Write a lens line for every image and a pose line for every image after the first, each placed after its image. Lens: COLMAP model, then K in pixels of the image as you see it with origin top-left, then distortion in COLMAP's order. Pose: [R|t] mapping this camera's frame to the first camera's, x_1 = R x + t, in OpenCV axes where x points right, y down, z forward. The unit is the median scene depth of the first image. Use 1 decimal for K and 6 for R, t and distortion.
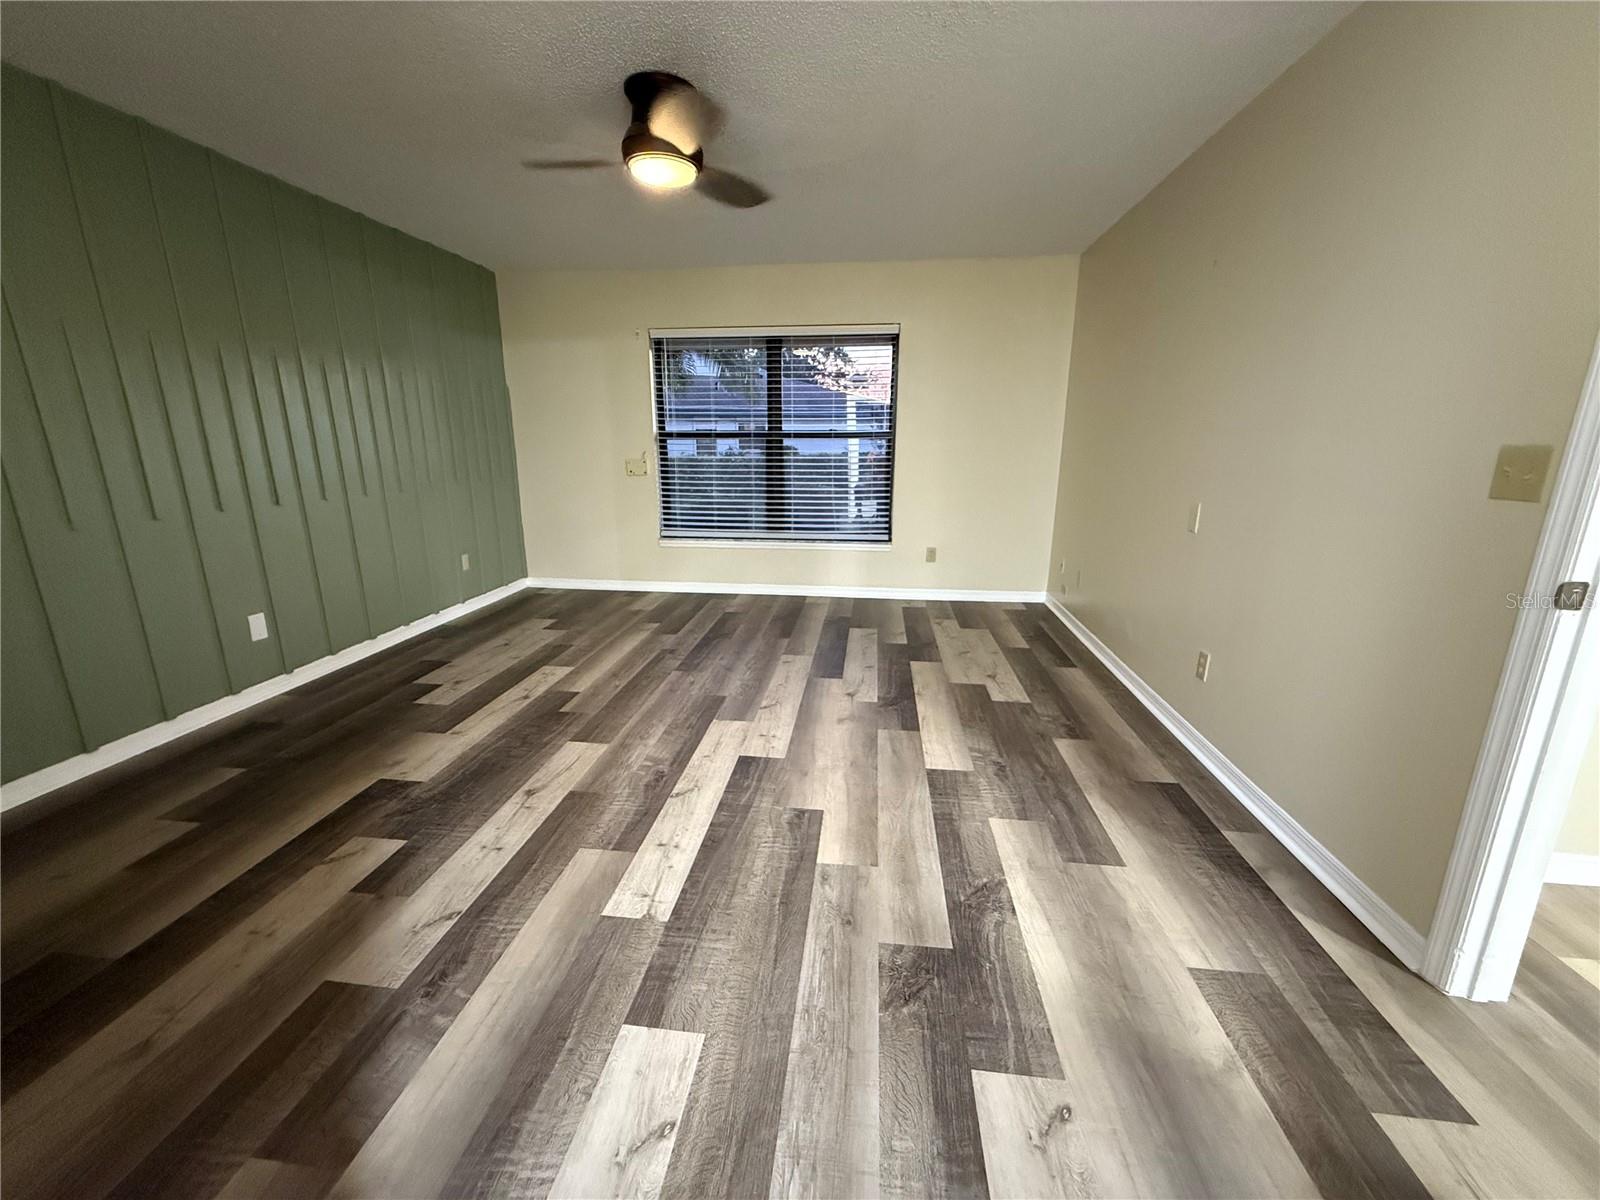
lens RADIAL K [[640.7, 0, 797.8], [0, 640.7, 600.9], [0, 0, 1]] dist [0.000737, -0.000043]
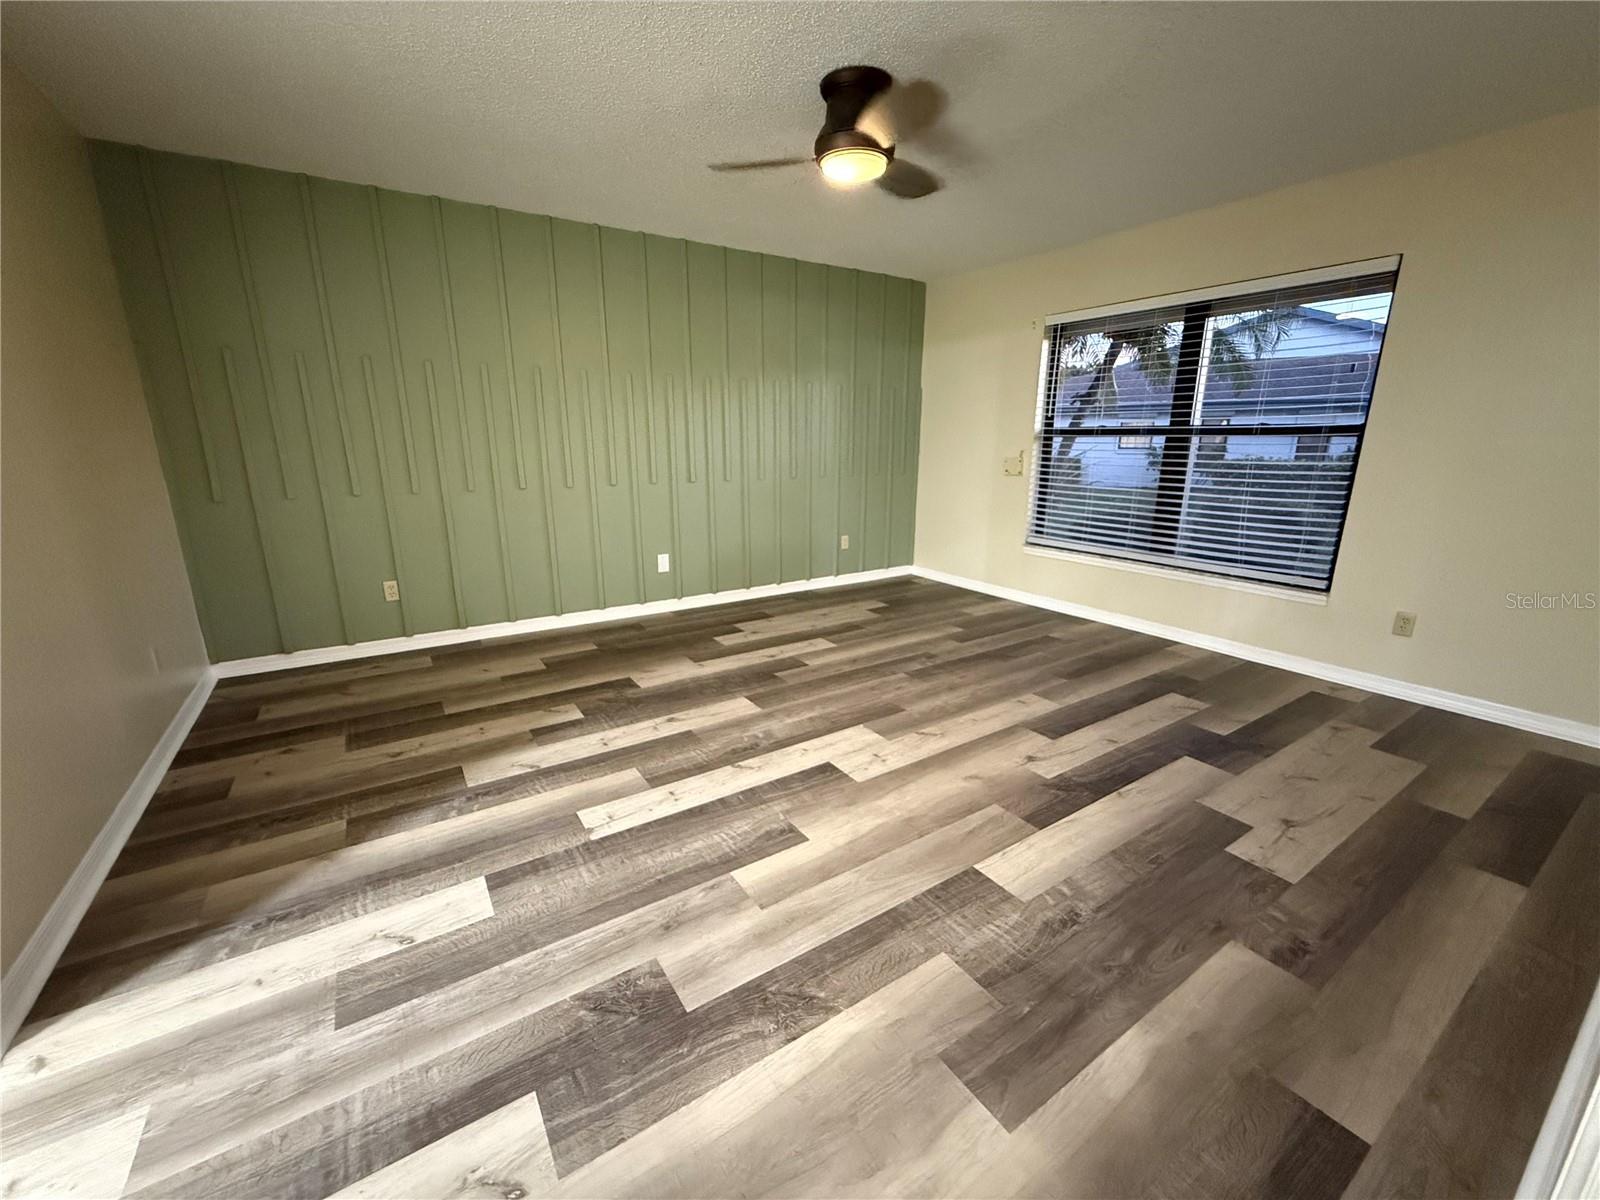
lens RADIAL K [[640.7, 0, 797.8], [0, 640.7, 600.9], [0, 0, 1]] dist [0.000737, -0.000043]
pose [[0.643638, 0.191536, -0.740975, 0.518009], [-0.189409, 0.977924, 0.088258, -0.069640], [0.741522, 0.083541, 0.665708, 0.279024]]
